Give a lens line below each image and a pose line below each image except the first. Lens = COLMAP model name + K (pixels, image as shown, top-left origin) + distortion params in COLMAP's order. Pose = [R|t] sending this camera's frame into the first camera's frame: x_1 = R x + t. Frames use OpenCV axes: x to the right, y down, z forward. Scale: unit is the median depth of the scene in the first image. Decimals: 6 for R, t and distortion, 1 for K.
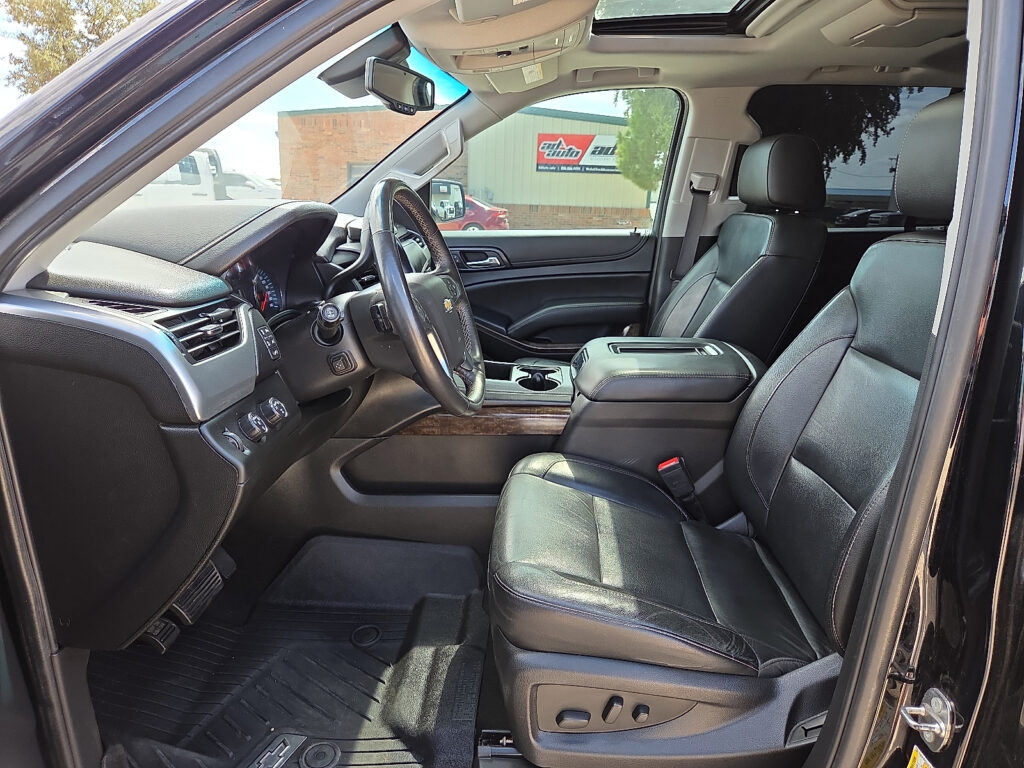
lens RADIAL K [[693.7, 0, 512.0], [0, 693.7, 384.0], [0, 0, 1]] dist [0.009245, 0.004014]
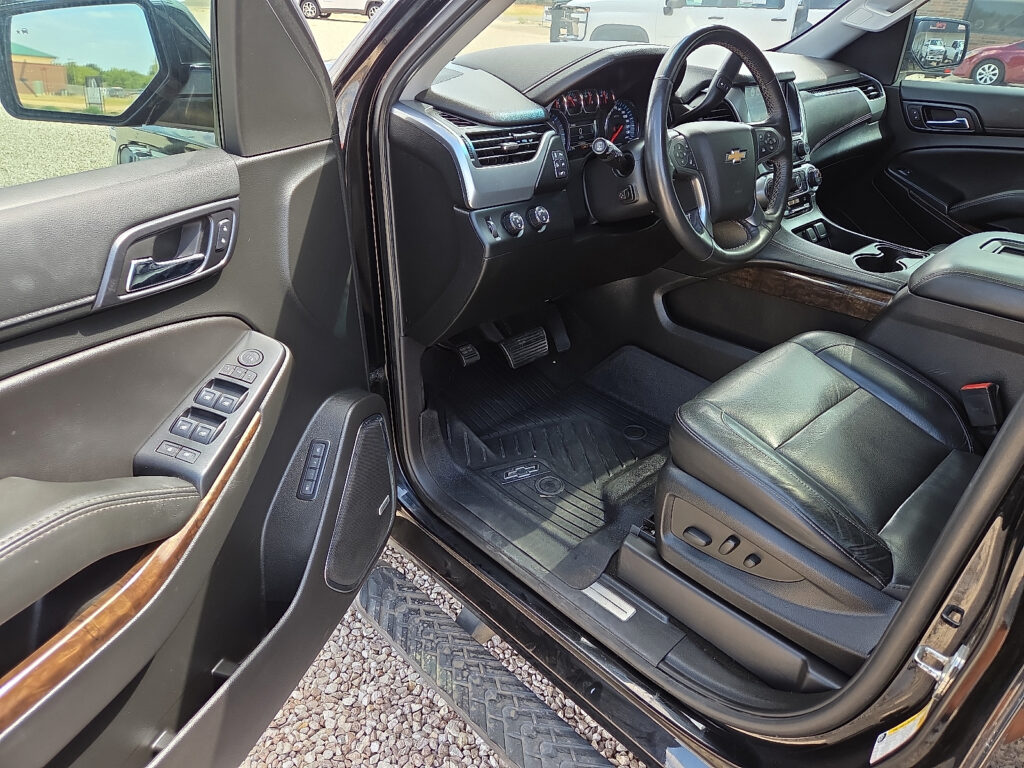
lens RADIAL K [[673.8, 0, 512.0], [0, 673.8, 384.0], [0, 0, 1]] dist [0.044847, -0.002095]
pose [[0.727508, 0.341997, -0.594785, 0.456677], [-0.205249, 0.935694, 0.286968, -0.020041], [0.654679, -0.086692, 0.750919, -0.034077]]
